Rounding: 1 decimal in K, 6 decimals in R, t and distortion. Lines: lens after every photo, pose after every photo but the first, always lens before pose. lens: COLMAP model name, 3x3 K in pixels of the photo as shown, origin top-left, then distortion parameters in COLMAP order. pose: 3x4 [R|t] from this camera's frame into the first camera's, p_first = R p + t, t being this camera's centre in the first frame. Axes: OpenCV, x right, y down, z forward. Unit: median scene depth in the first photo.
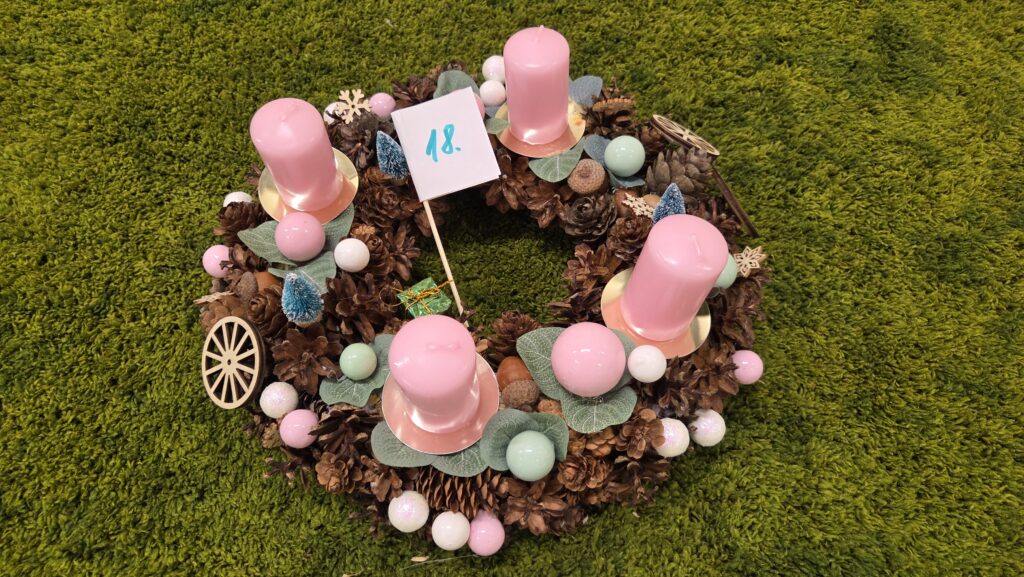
lens RADIAL K [[683.1, 0, 494.3], [0, 683.1, 289.8], [0, 0, 1]] dist [0.002421, -0.002791]
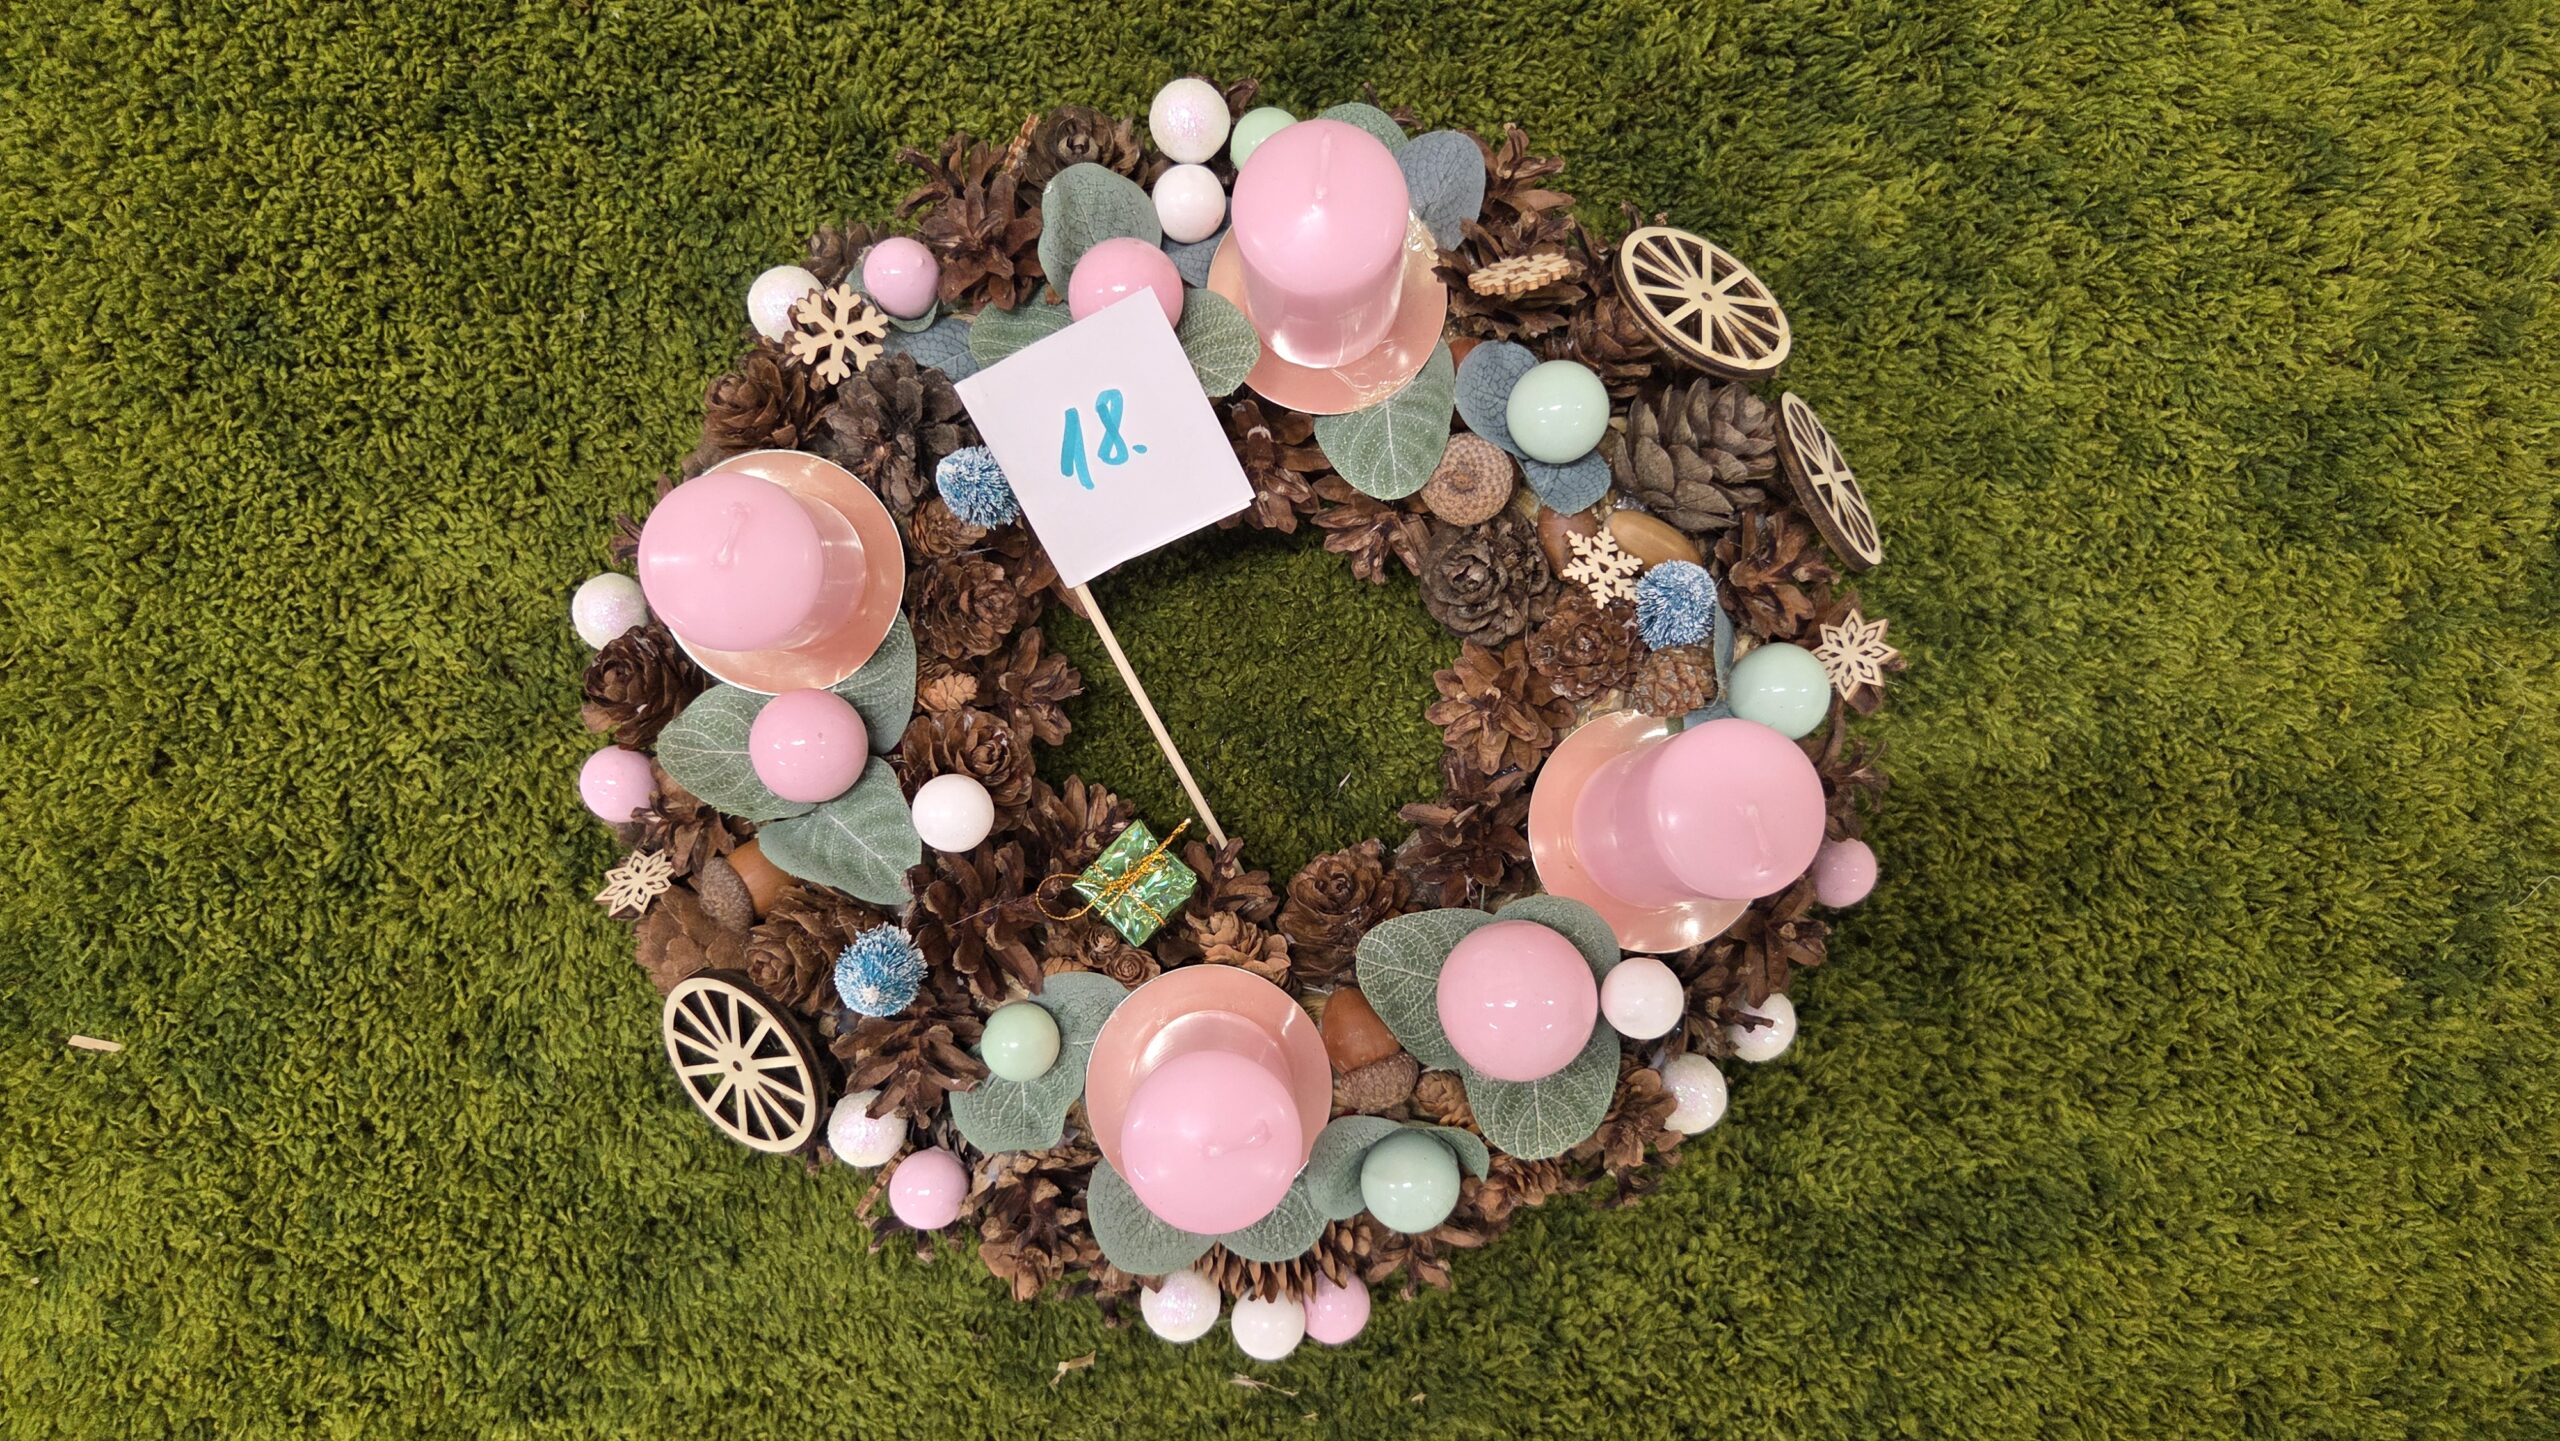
lens RADIAL K [[1680.1, 0, 1216.9], [0, 1680.1, 705.5], [0, 0, 1]] dist [0.021082, -0.026167]
pose [[0.989842, -0.141500, 0.013804, -0.042367], [0.120048, 0.883875, 0.452054, -0.496891], [-0.076167, -0.445805, 0.891884, 0.063935]]
